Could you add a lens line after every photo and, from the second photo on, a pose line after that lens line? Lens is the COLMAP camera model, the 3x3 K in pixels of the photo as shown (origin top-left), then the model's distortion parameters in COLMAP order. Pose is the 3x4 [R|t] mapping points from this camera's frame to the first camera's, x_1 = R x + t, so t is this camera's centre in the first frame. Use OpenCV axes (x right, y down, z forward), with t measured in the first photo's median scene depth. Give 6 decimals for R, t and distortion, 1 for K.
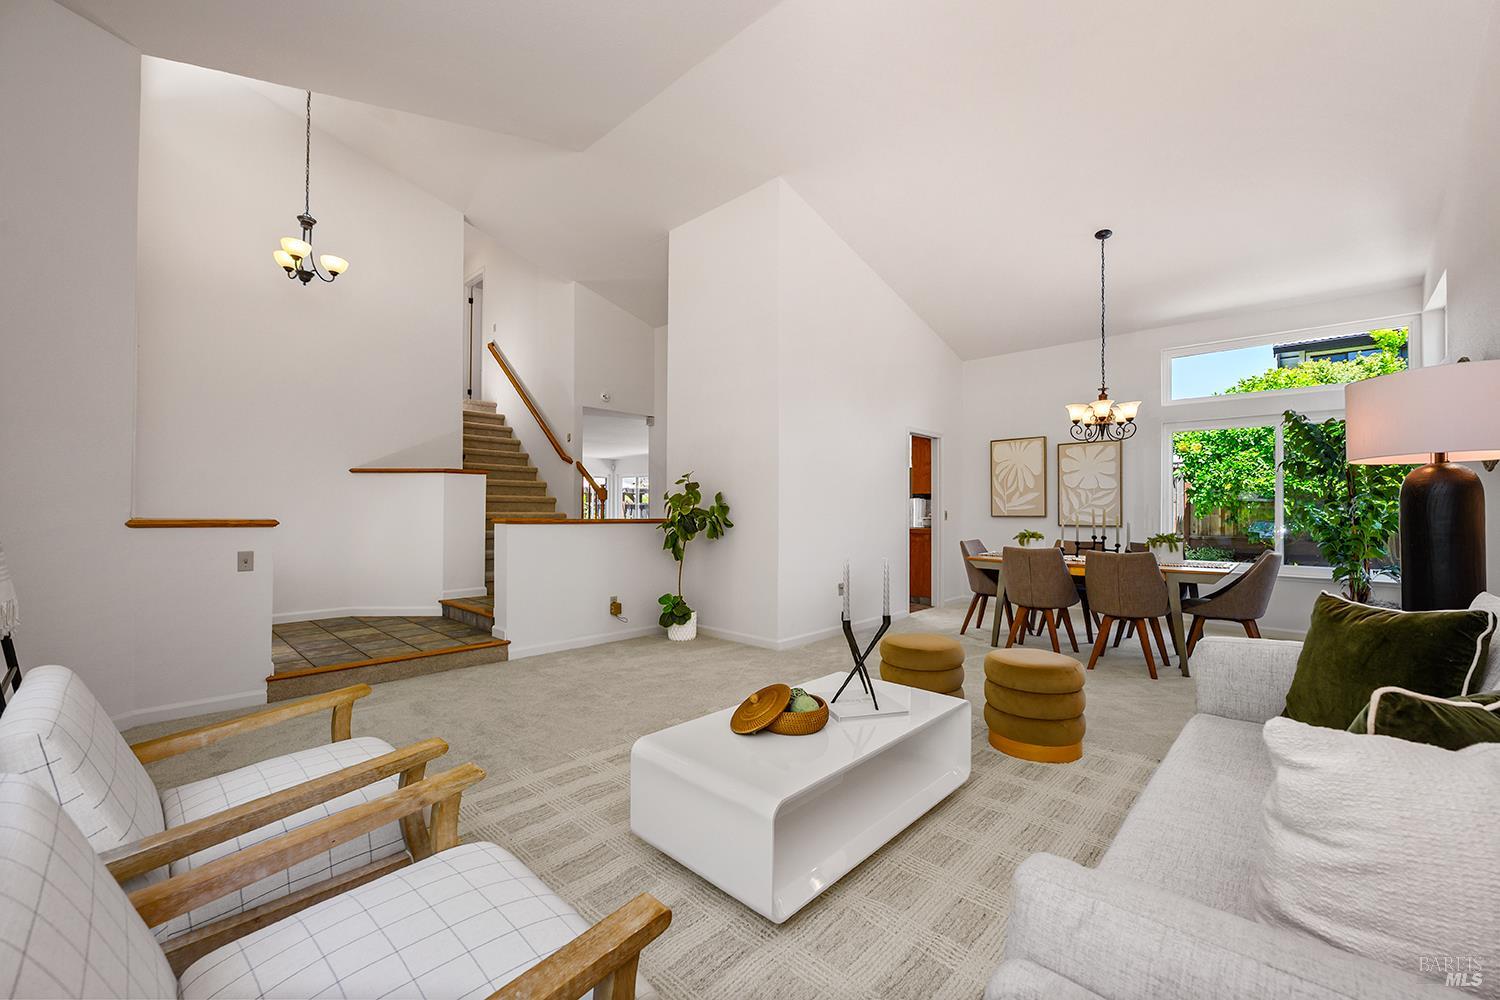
lens RADIAL K [[602.1, 0, 738.9], [0, 602.1, 506.6], [0, 0, 1]] dist [-0.005213, 0.000166]
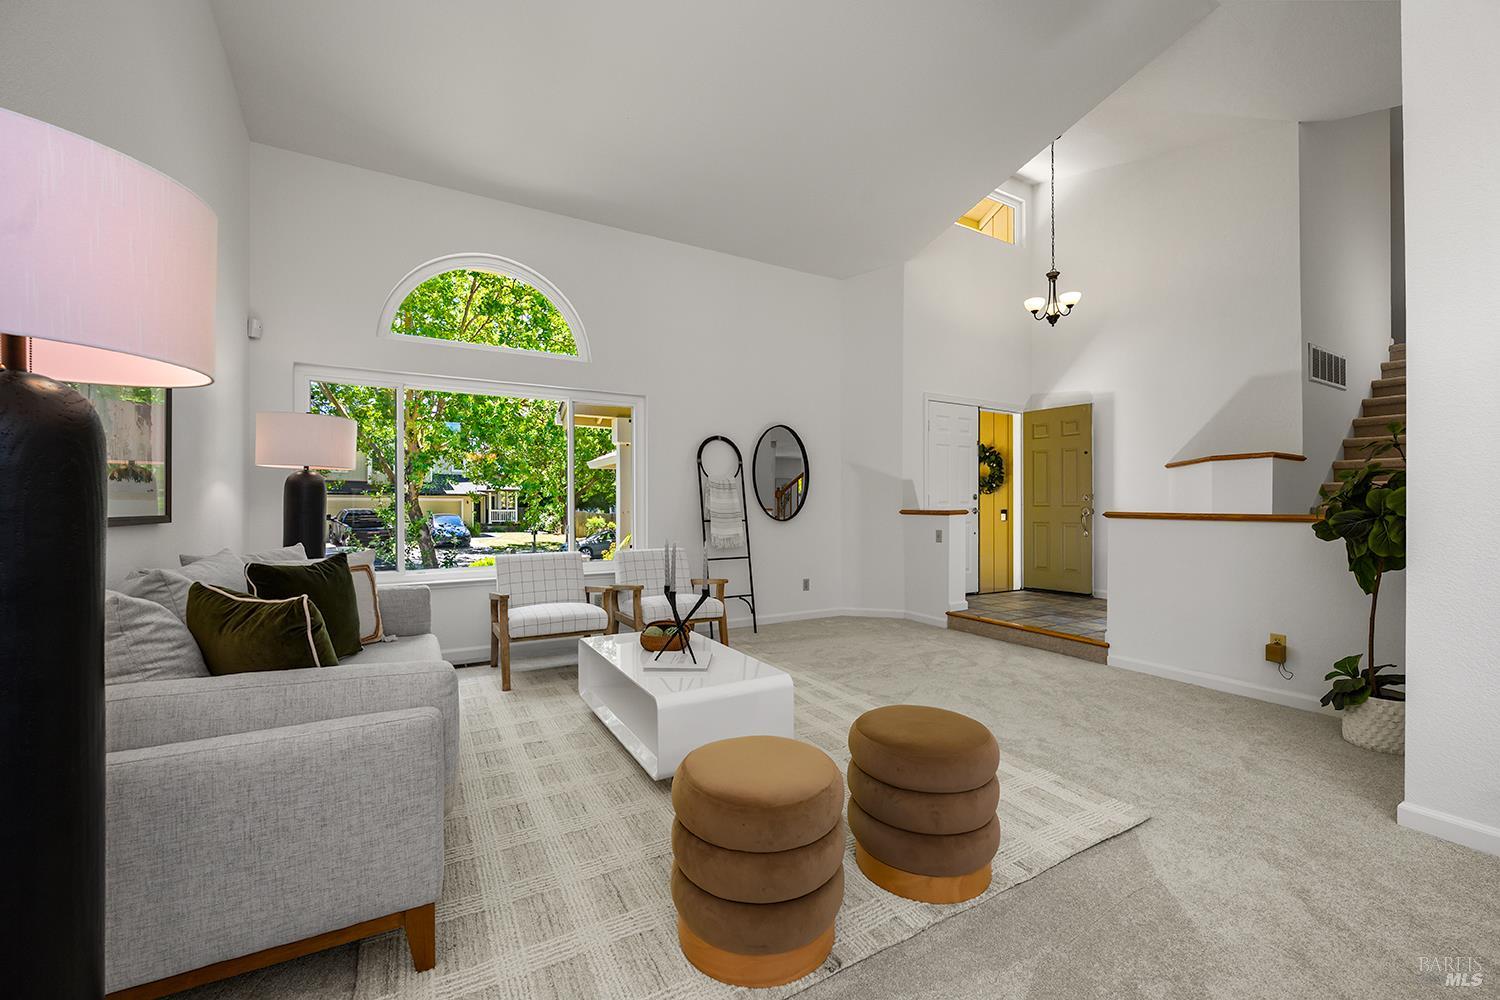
lens RADIAL K [[602.1, 0, 760.3], [0, 602.1, 505.9], [0, 0, 1]] dist [-0.005213, 0.000166]
pose [[-0.275663, -0.004837, -0.961242, 0.664275], [0.007981, 0.999941, -0.007321, 0.013311], [0.961221, -0.009690, -0.275608, 0.754519]]
